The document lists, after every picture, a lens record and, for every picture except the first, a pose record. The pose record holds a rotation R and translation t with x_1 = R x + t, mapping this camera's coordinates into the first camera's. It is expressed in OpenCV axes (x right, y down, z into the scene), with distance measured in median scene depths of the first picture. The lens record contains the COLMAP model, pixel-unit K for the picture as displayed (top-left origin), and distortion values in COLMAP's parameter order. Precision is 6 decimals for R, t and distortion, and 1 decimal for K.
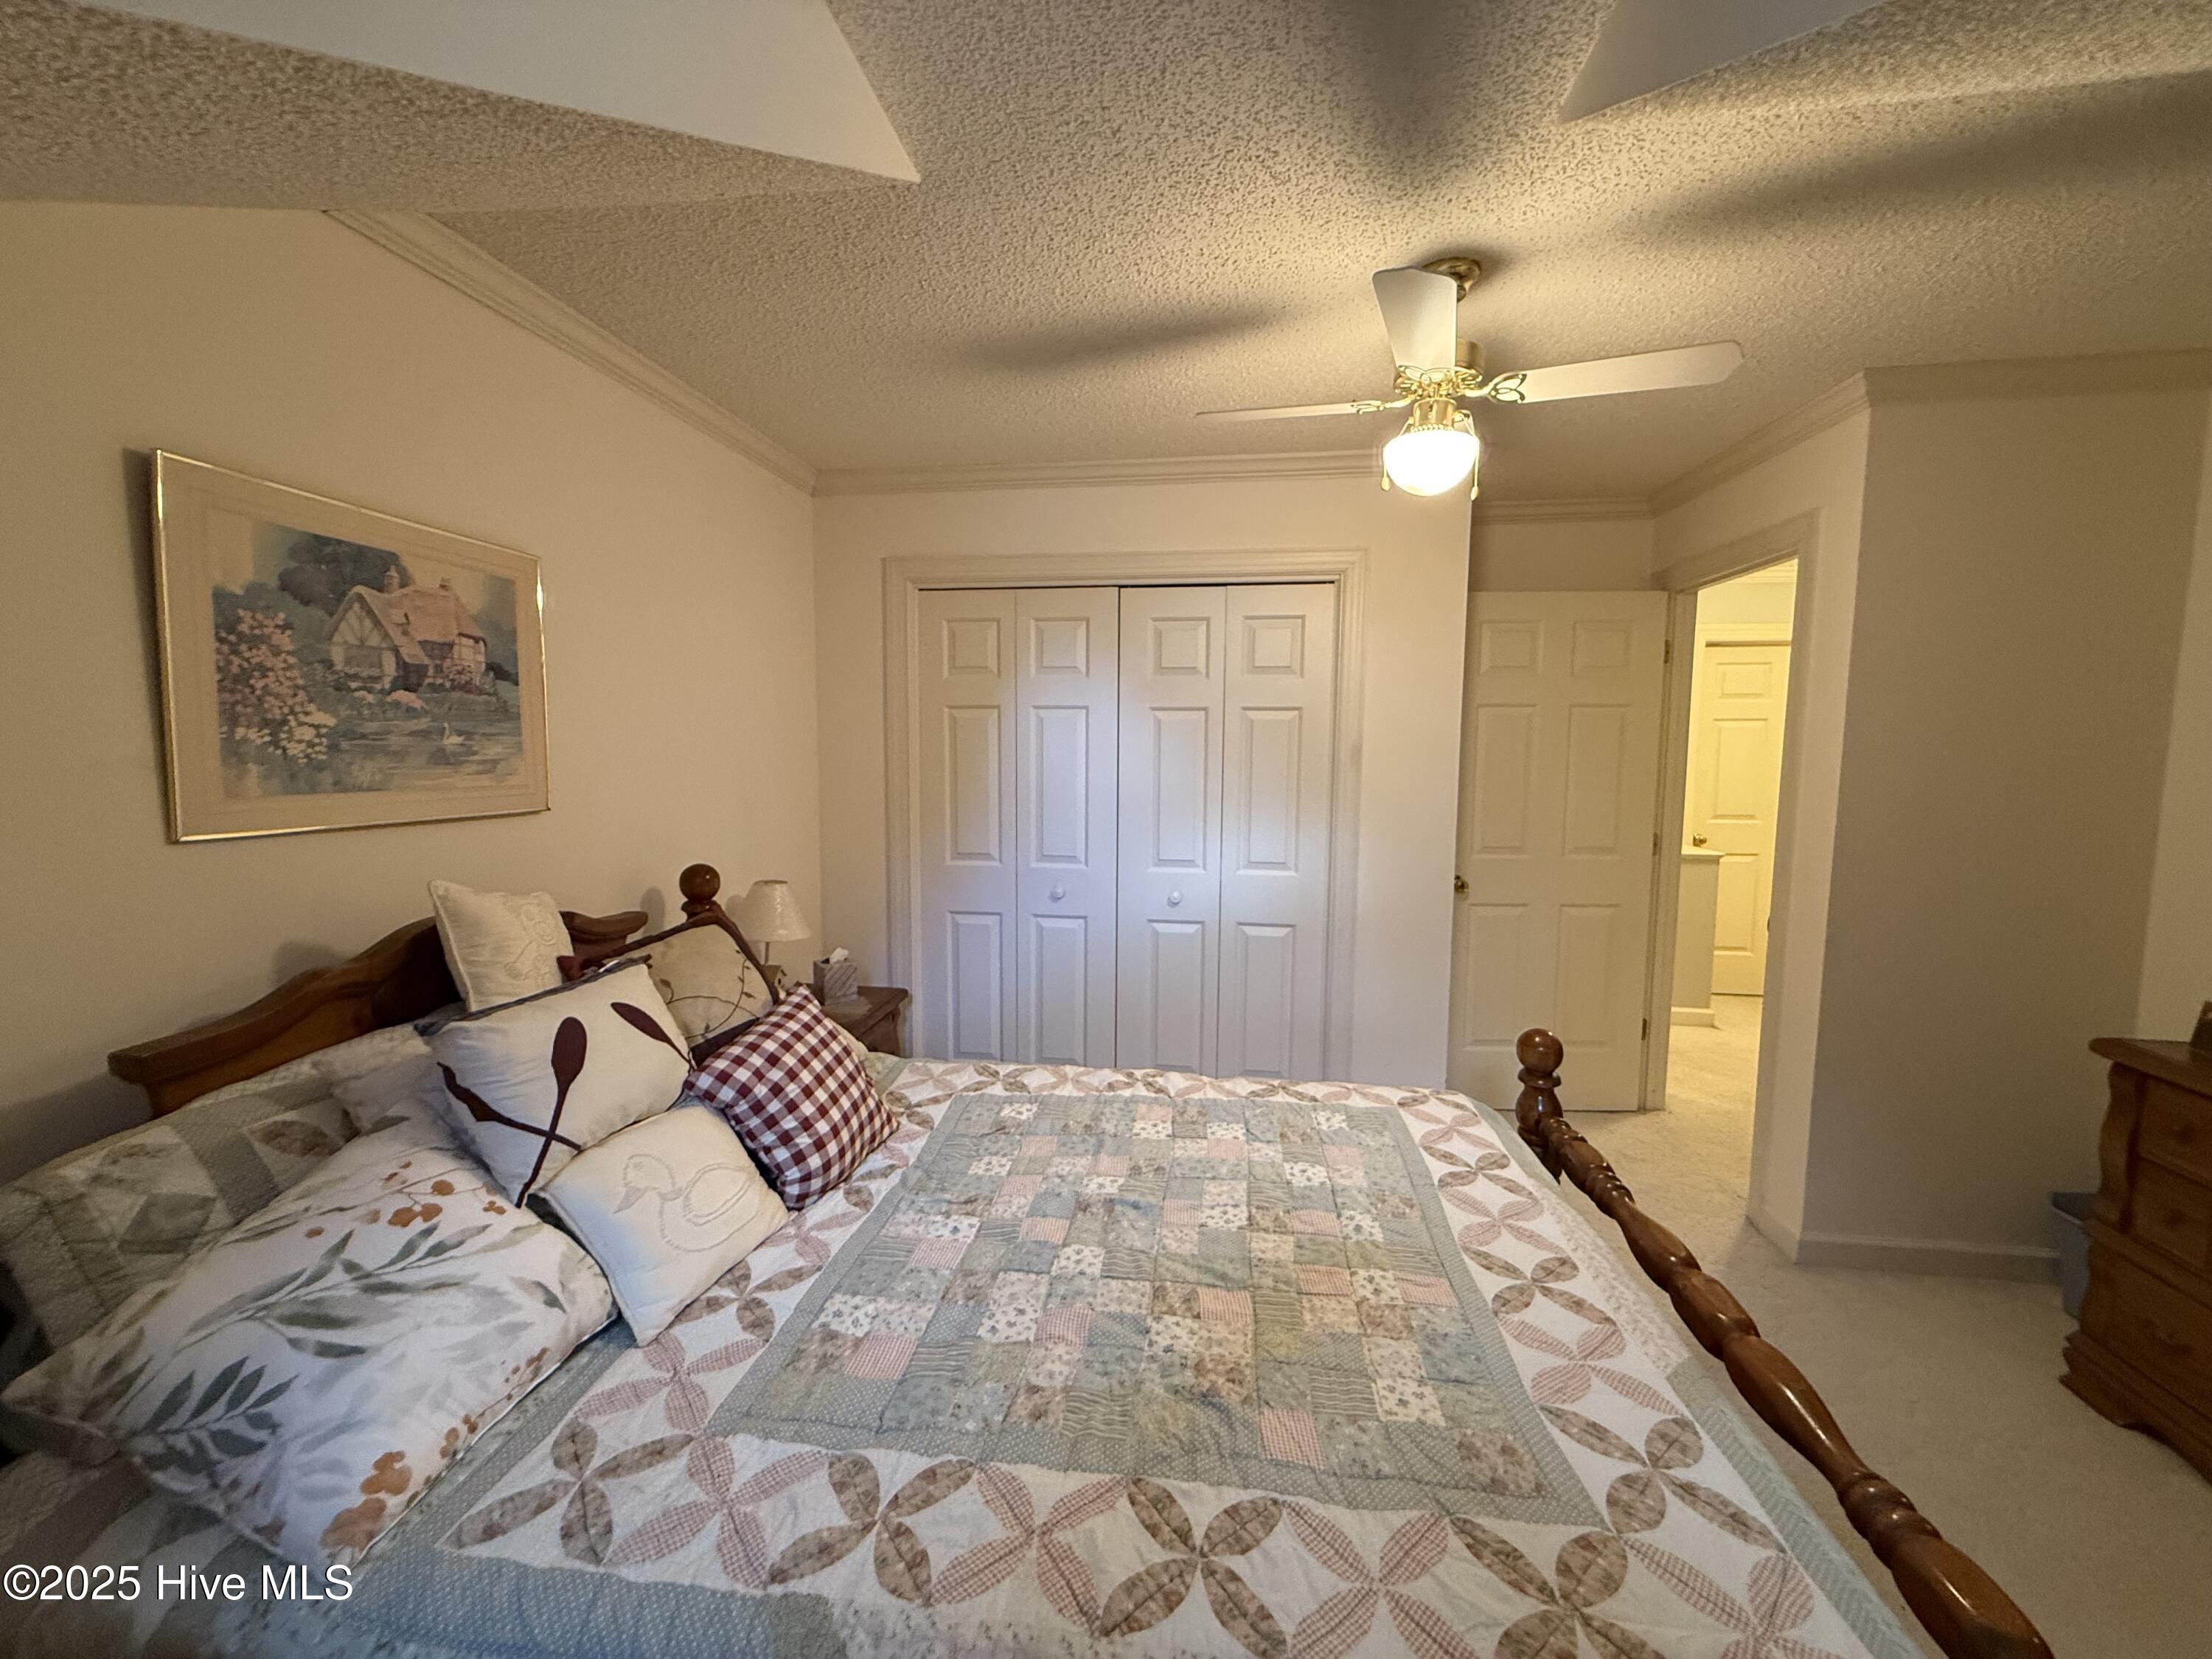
lens RADIAL K [[920.0, 0, 1097.3], [0, 920.0, 825.0], [0, 0, 1]] dist [0.000322, 0.000161]
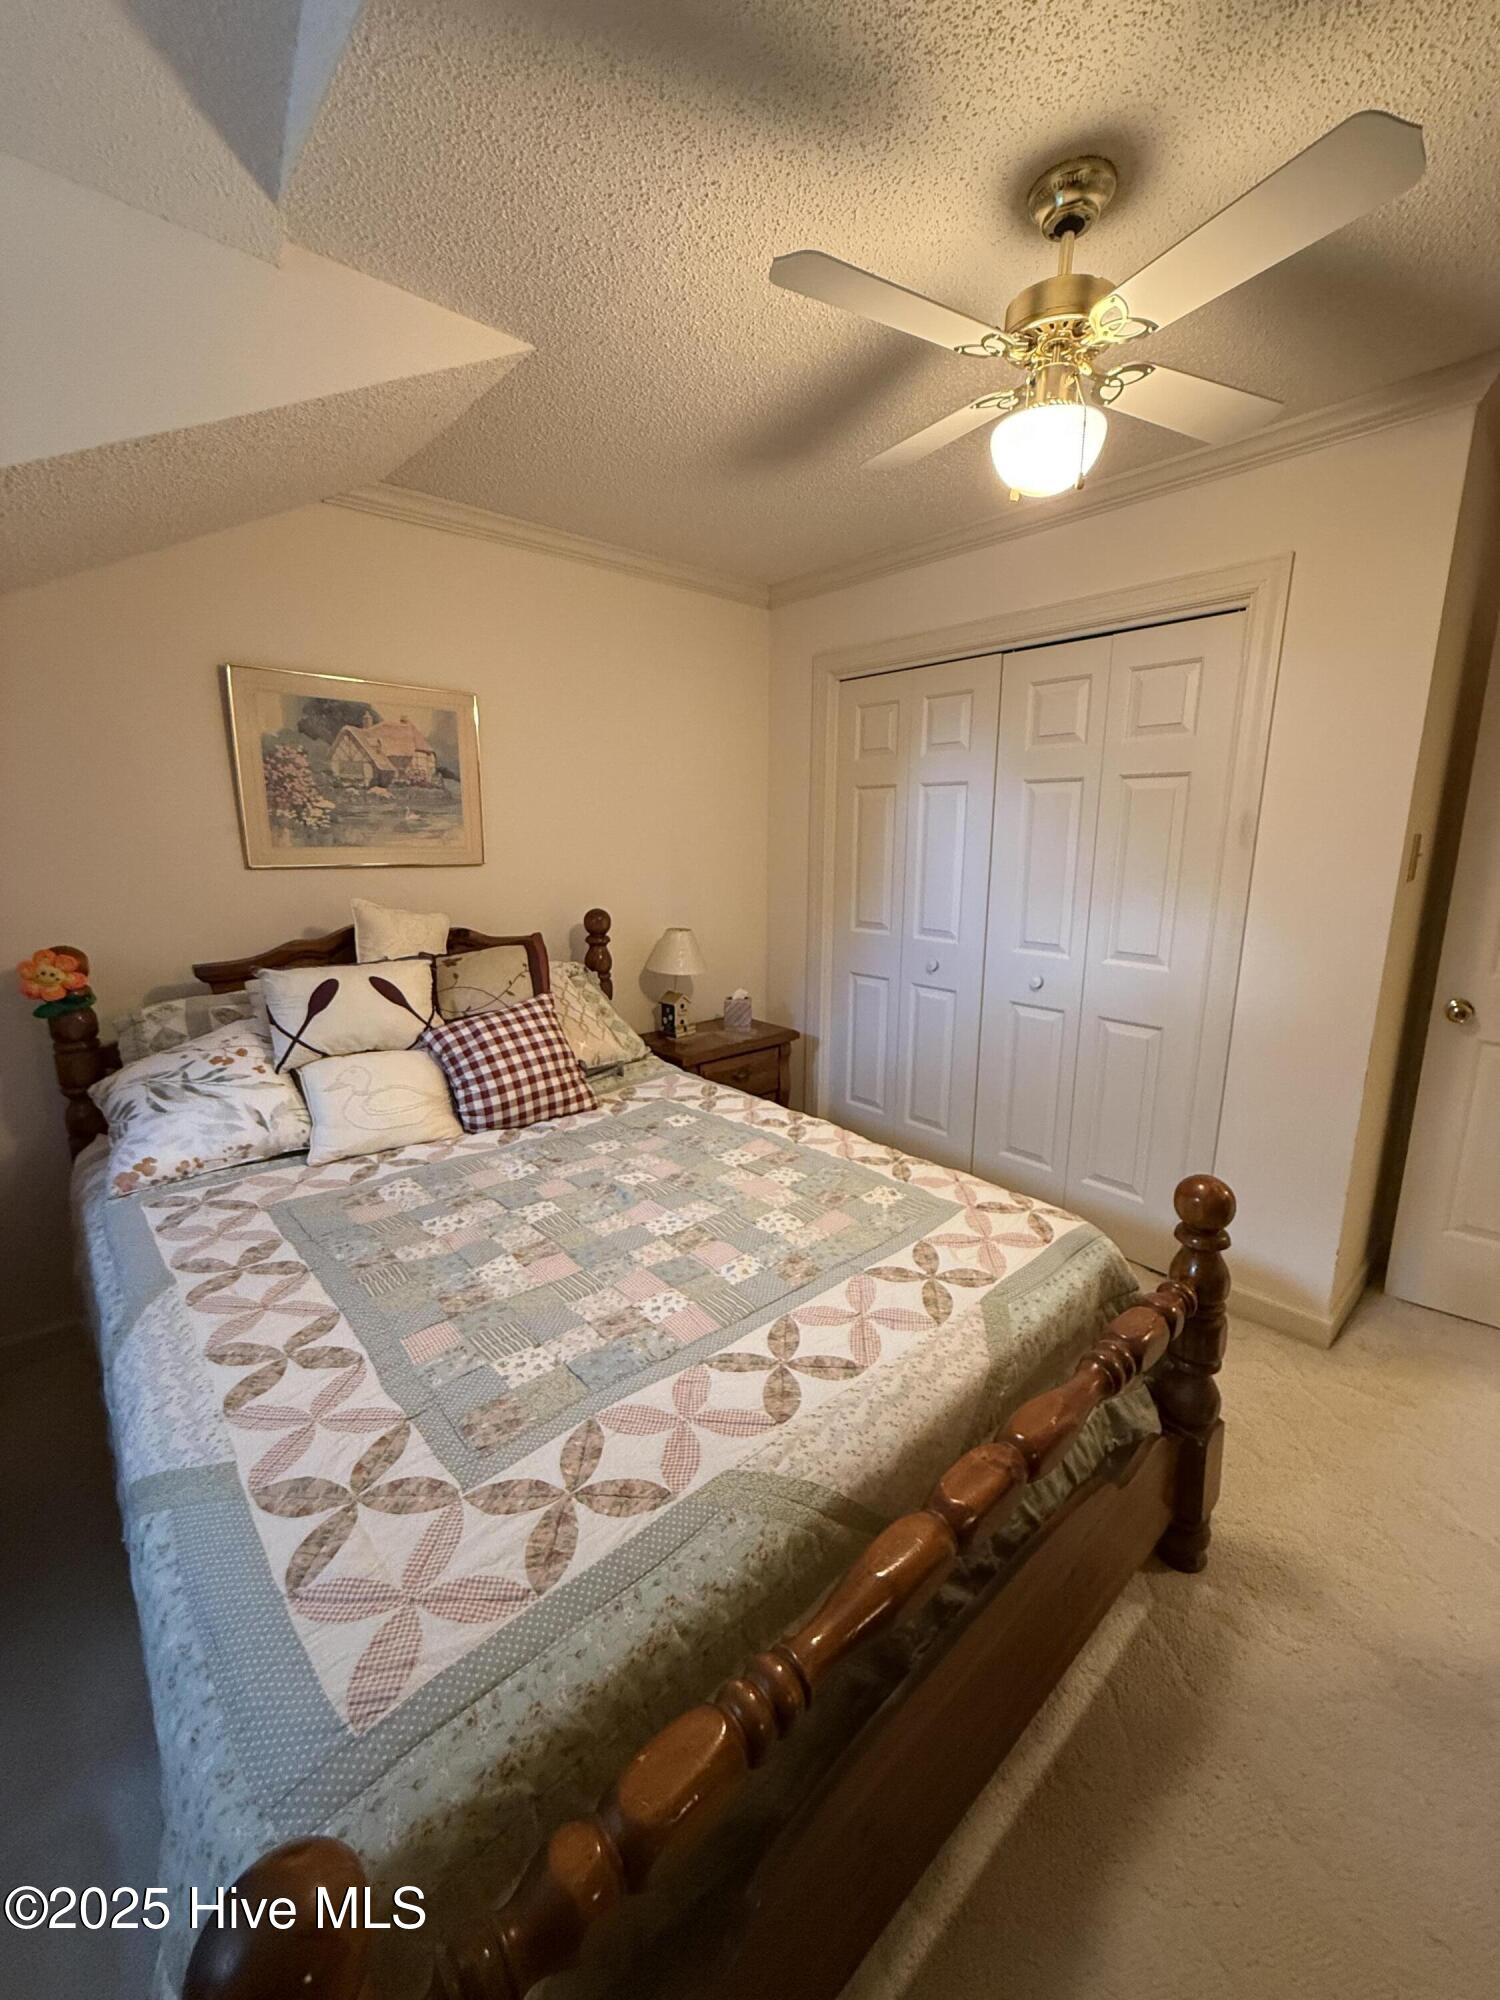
lens RADIAL K [[831.8, 0, 752.0], [0, 831.8, 1002.1], [0, 0, 1]] dist [0.000322, 0.000161]
pose [[0.750039, 0.128584, -0.648774, 0.842909], [-0.056717, 0.989811, 0.130606, 0.006546], [0.658957, -0.061163, 0.749690, 0.299068]]
